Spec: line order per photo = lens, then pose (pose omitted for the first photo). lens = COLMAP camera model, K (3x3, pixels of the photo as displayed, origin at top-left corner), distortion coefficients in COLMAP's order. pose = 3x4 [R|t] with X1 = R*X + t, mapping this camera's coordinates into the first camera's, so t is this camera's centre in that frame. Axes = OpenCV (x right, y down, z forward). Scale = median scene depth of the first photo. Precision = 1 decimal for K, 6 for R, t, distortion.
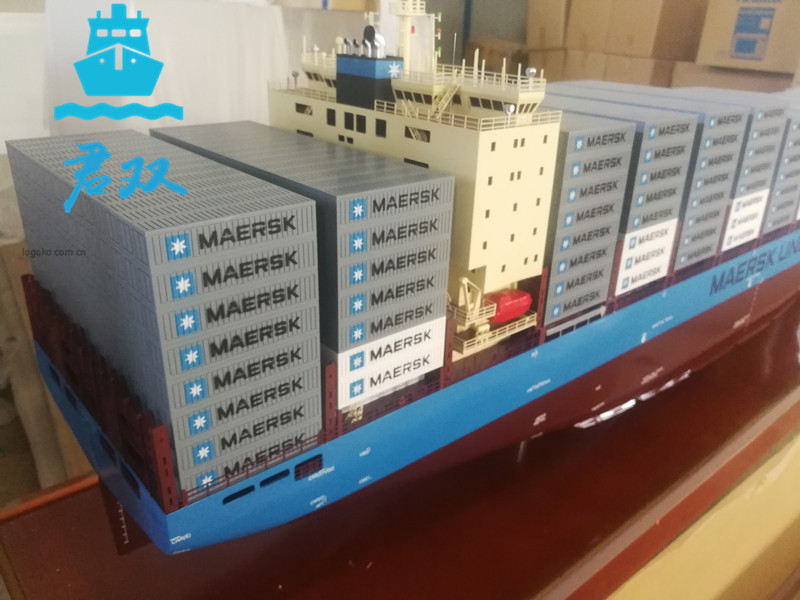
lens RADIAL K [[645.2, 0, 400.7], [0, 645.2, 297.1], [0, 0, 1]] dist [0.001746, -0.033670]
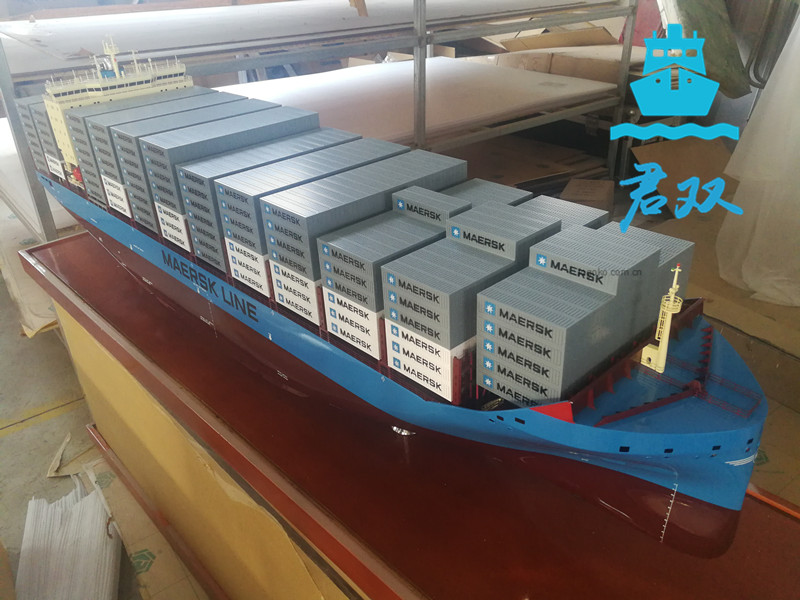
lens RADIAL K [[645.2, 0, 400.8], [0, 645.2, 300.8], [0, 0, 1]] dist [0.001746, -0.033670]
pose [[0.050771, 0.445999, -0.893592, 1.265712], [-0.354070, 0.844667, 0.401462, -0.582688], [0.933840, 0.296011, 0.200799, 0.624600]]
